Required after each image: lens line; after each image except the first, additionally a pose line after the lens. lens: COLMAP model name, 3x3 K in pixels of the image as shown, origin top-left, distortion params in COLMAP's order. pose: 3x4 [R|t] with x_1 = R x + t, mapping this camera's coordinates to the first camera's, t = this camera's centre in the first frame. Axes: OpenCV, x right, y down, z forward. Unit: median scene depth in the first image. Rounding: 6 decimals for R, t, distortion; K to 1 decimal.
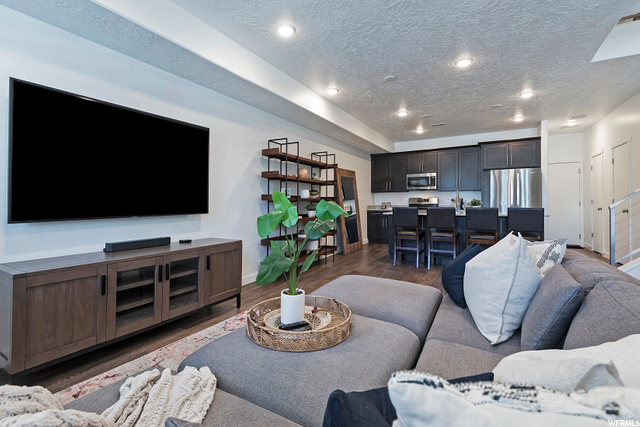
lens RADIAL K [[306.3, 0, 309.0], [0, 306.3, 194.6], [0, 0, 1]] dist [0.001525, -0.000196]
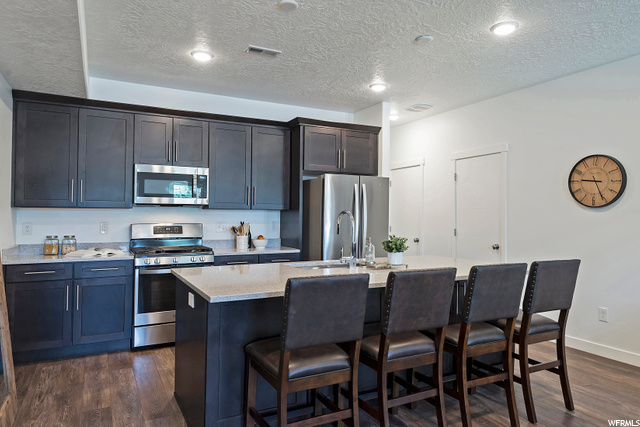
lens RADIAL K [[428.8, 0, 322.6], [0, 428.8, 212.0], [0, 0, 1]] dist [0.024562, 0.002386]
pose [[0.543000, 0.027513, 0.839282, -0.015359], [-0.035648, 0.999317, -0.009695, -0.011180], [-0.838975, -0.024655, 0.543611, 0.756413]]
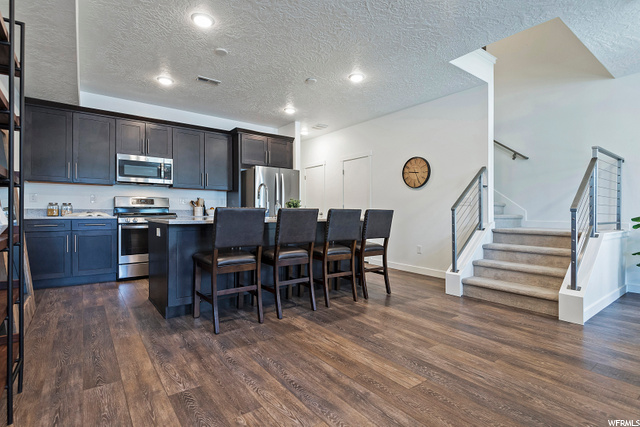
lens RADIAL K [[310.4, 0, 322.7], [0, 310.4, 217.3], [0, 0, 1]] dist [0.027090, -0.018945]
pose [[0.391188, 0.004695, 0.920299, -0.085679], [-0.035529, 0.999319, 0.010004, 0.046587], [-0.919625, -0.036611, 0.391088, 0.653383]]
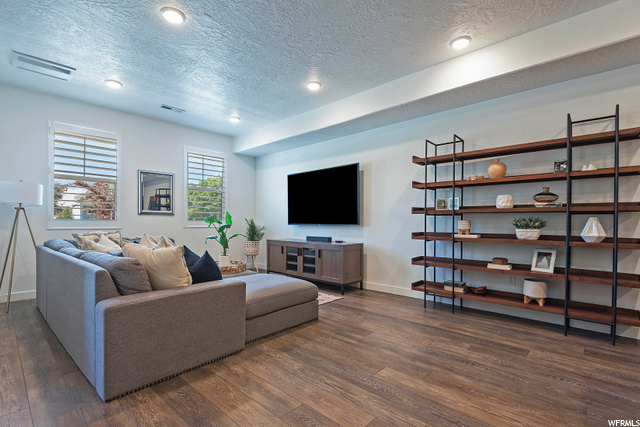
lens RADIAL K [[316.0, 0, 328.6], [0, 316.0, 225.5], [0, 0, 1]] dist [0.010319, -0.000696]
pose [[-0.190299, 0.020095, -0.981521, 0.653543], [0.020471, 0.999654, 0.016497, 0.025403], [0.981513, -0.016953, -0.190644, 0.698485]]
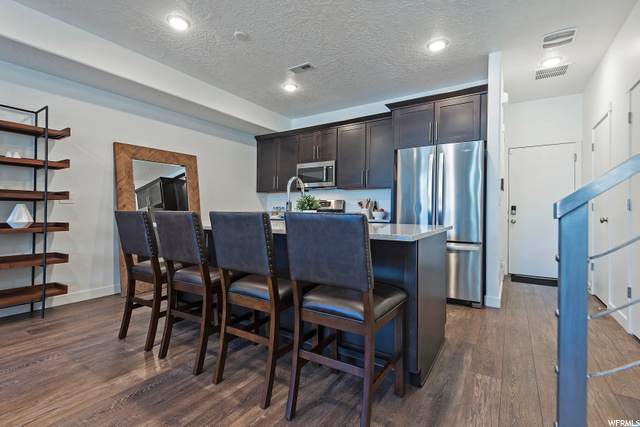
lens RADIAL K [[296.3, 0, 309.1], [0, 296.3, 210.1], [0, 0, 1]] dist [0.009995, -0.000298]
pose [[0.997468, 0.012701, -0.069967, 0.584941], [-0.010571, 0.999472, 0.030728, 0.019019], [0.070320, -0.029911, 0.997076, 0.550649]]
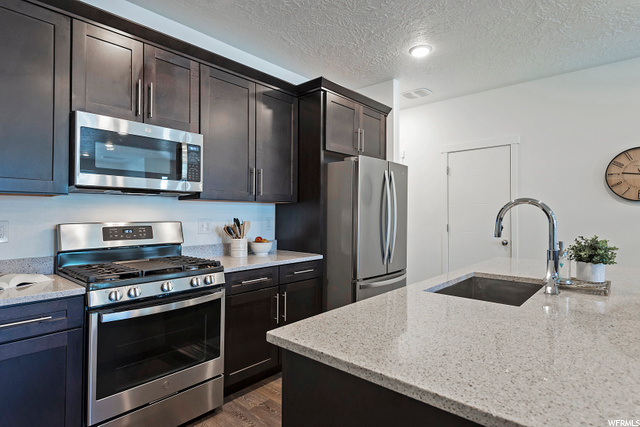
lens RADIAL K [[345.4, 0, 320.0], [0, 345.4, 213.5], [0, 0, 1]] dist [0.003999, 0.000312]
pose [[0.221144, 0.019028, 0.975056, 0.188987], [-0.030558, 0.999454, -0.012573, 0.002346], [-0.974762, -0.027015, 0.221604, 1.178453]]
